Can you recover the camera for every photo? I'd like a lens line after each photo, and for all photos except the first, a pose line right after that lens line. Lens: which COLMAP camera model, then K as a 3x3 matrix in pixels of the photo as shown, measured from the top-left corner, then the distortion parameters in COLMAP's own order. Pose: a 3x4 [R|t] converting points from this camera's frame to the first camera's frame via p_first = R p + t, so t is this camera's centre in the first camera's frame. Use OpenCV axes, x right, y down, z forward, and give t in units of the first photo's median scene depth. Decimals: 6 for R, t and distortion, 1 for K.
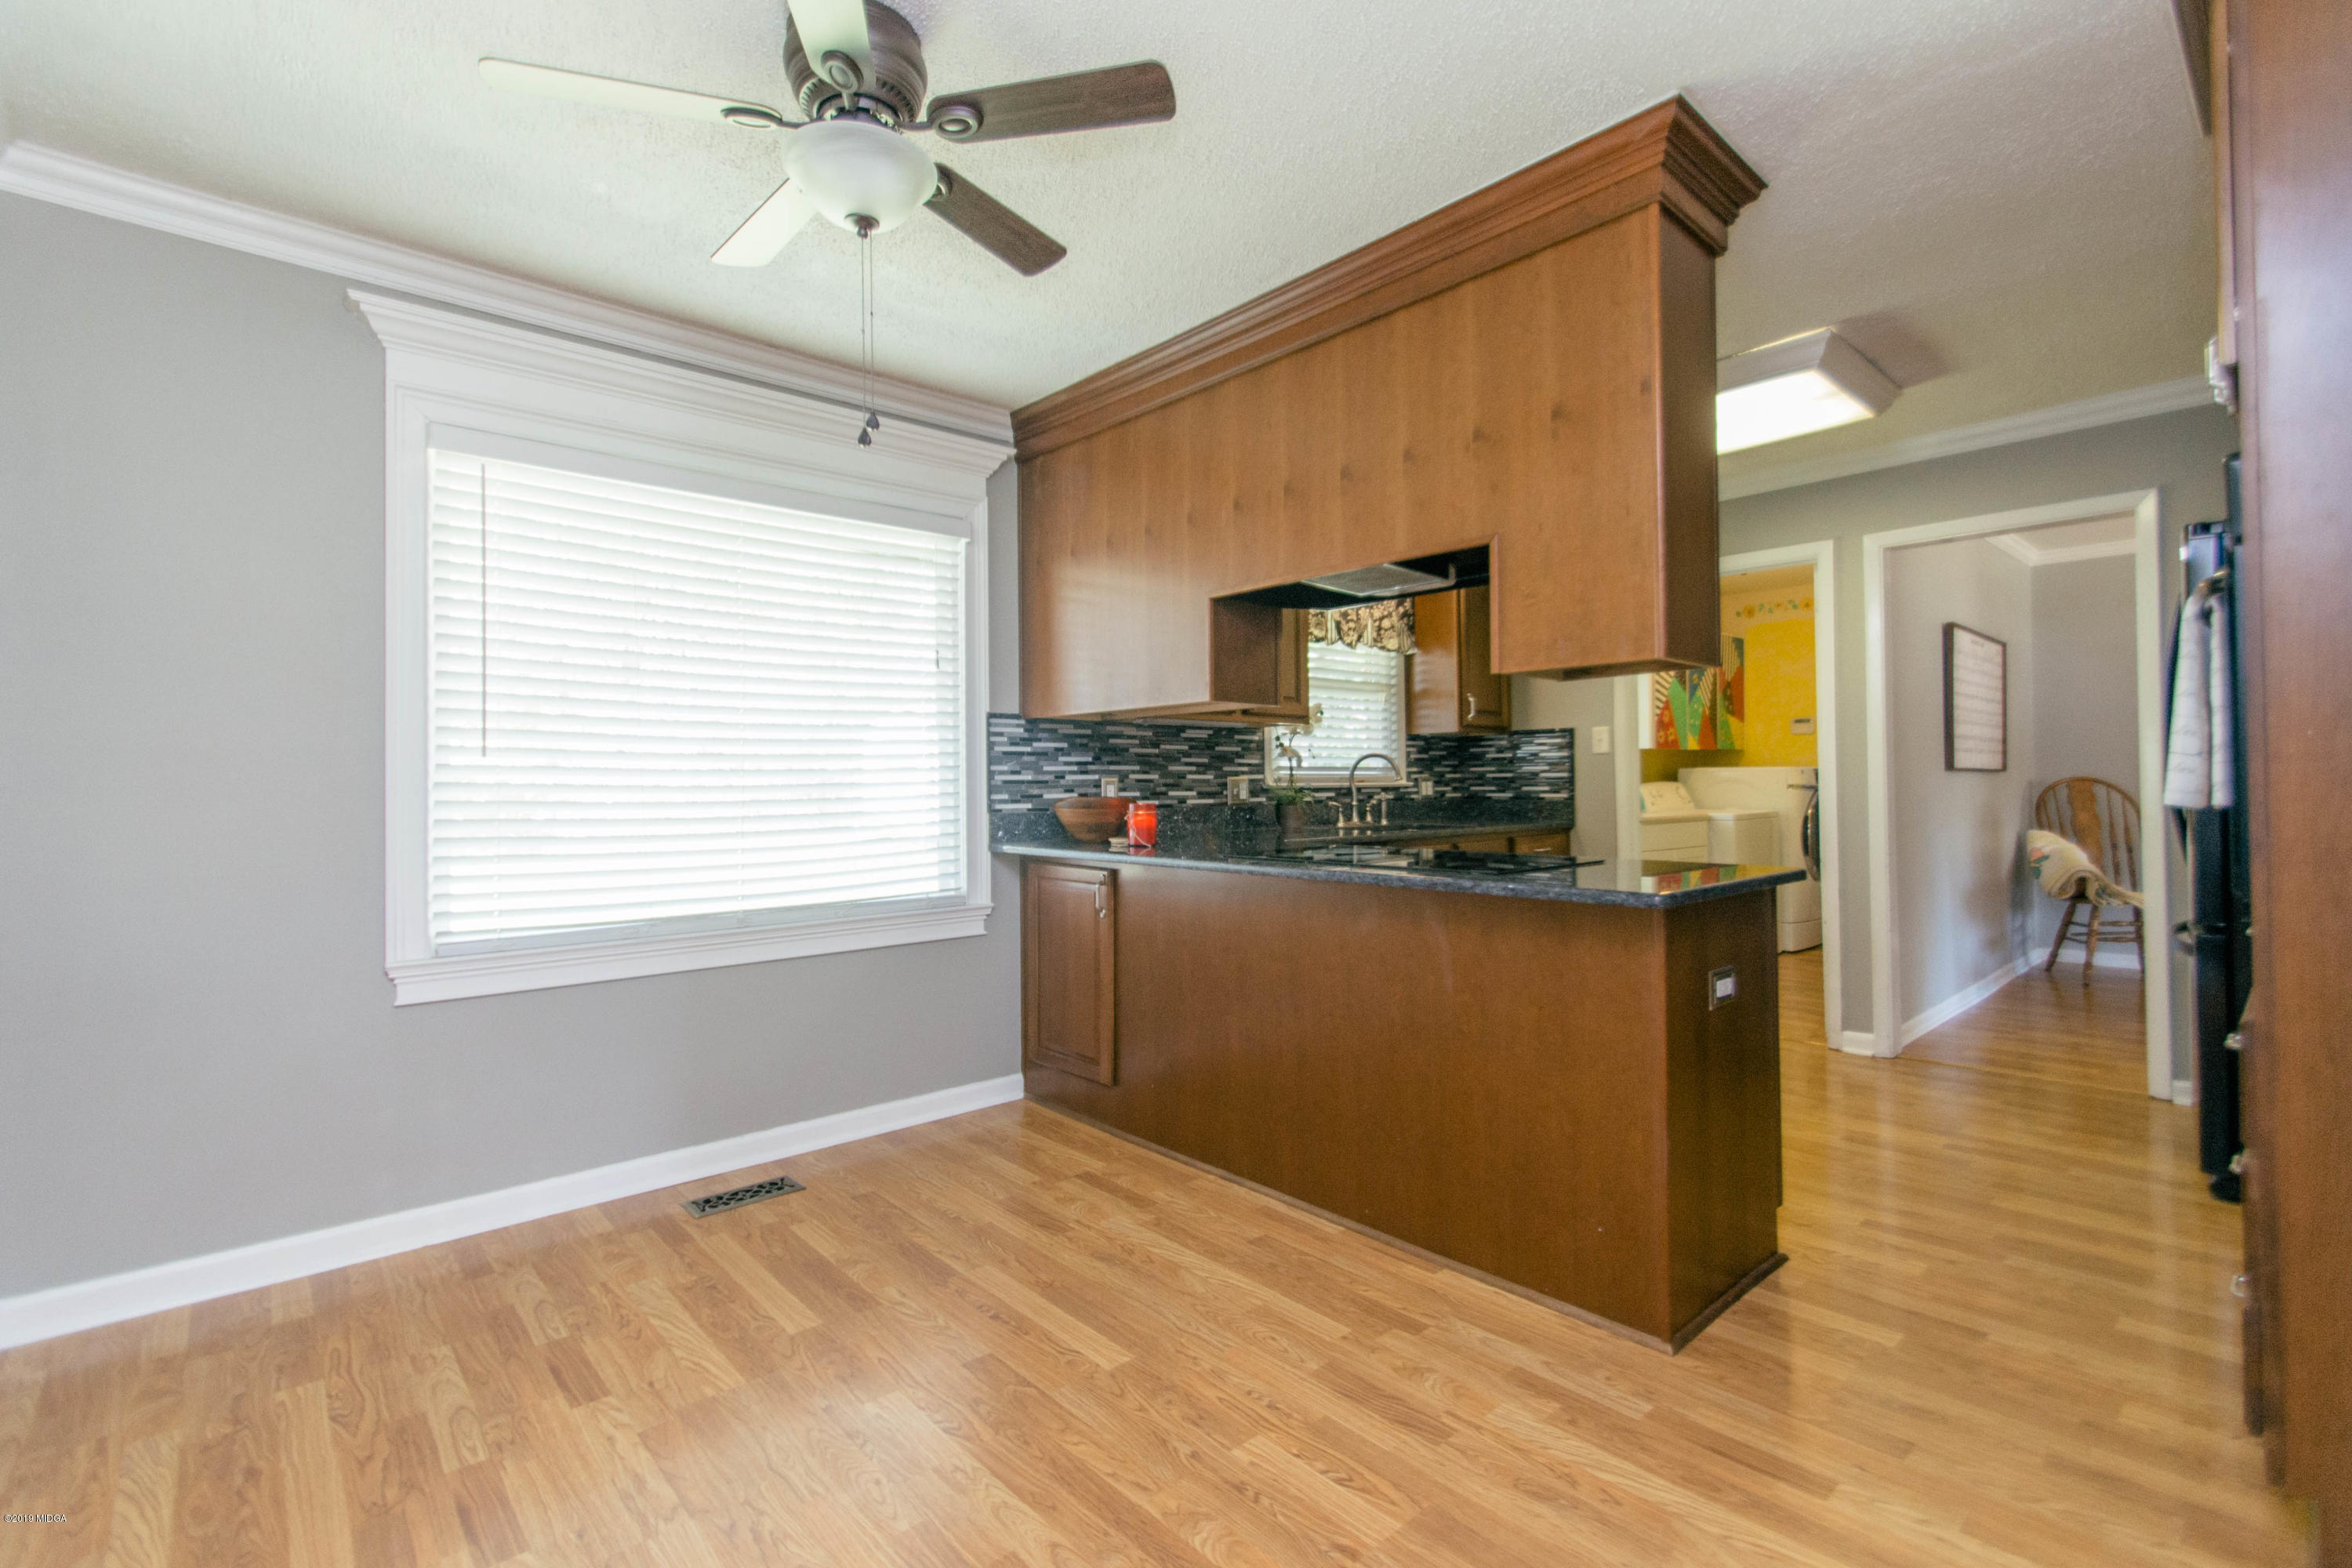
lens RADIAL K [[1035.9, 0, 1197.4], [0, 1035.9, 770.7], [0, 0, 1]] dist [0.014589, -0.007306]
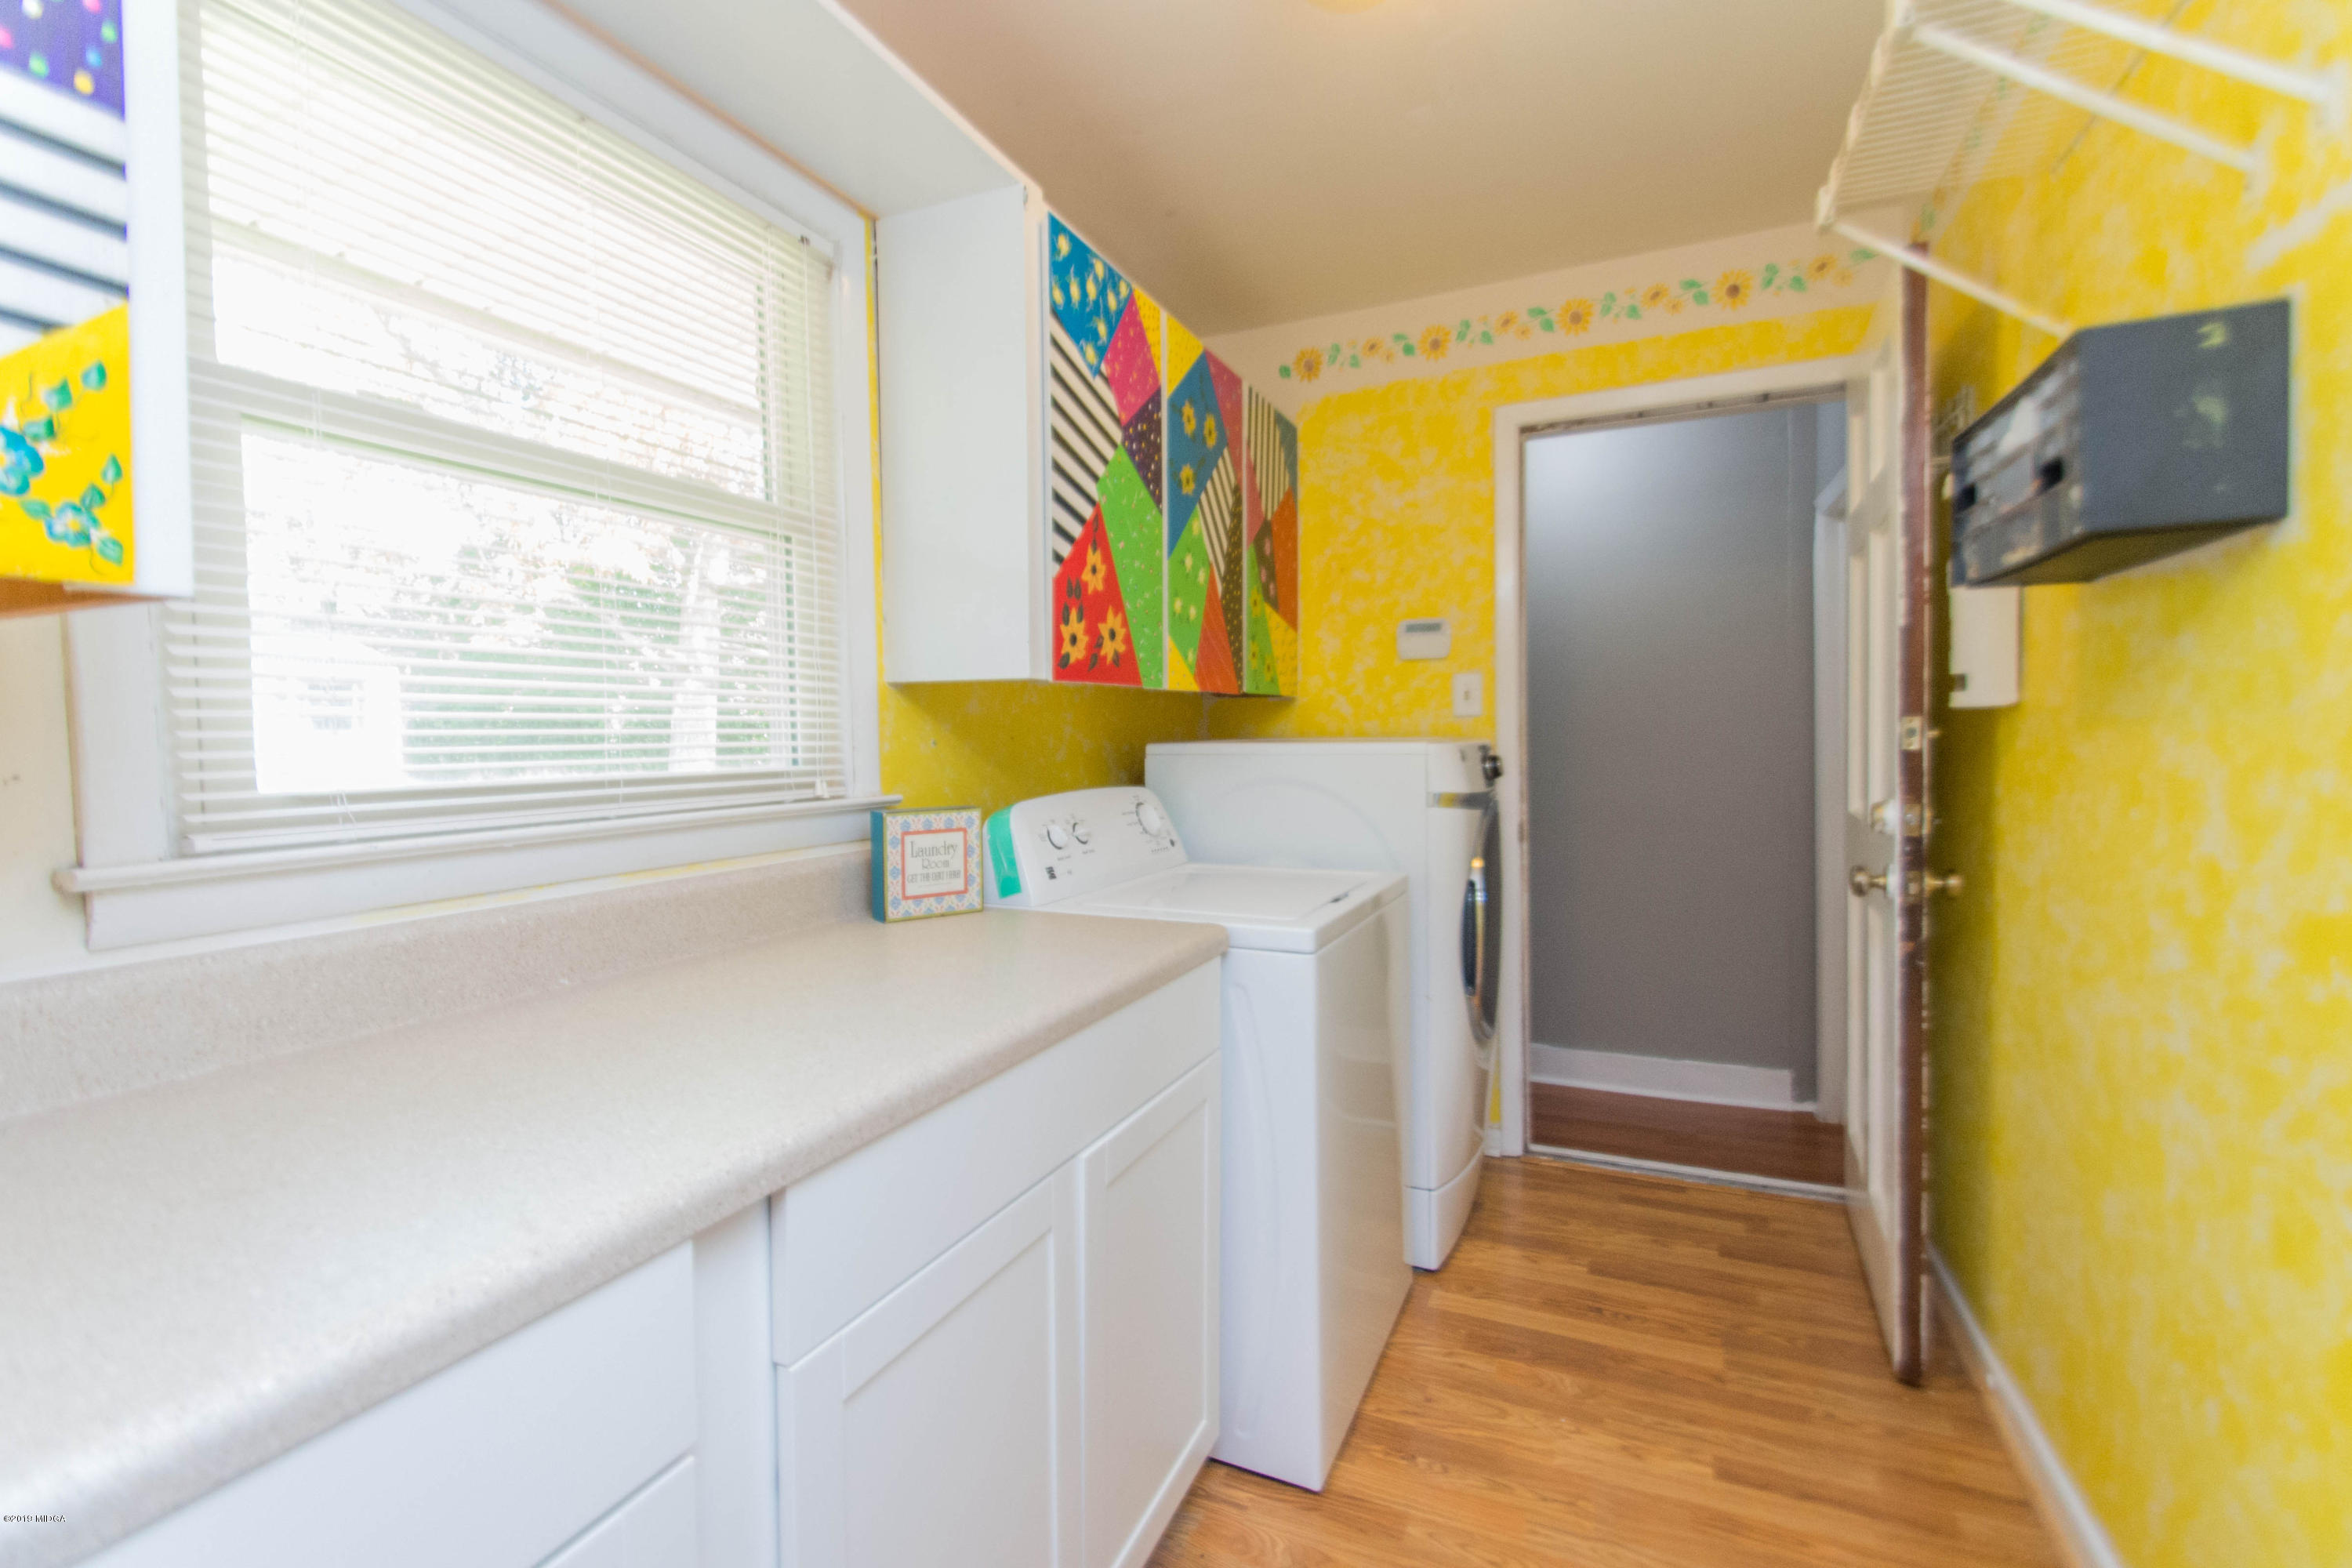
lens RADIAL K [[1035.9, 0, 1177.4], [0, 1035.9, 774.3], [0, 0, 1]] dist [0.014589, -0.007306]
pose [[0.911673, -0.013485, 0.410695, 0.327270], [-0.002431, 0.999267, 0.038207, -0.005843], [-0.410909, -0.035831, 0.910972, 0.671251]]
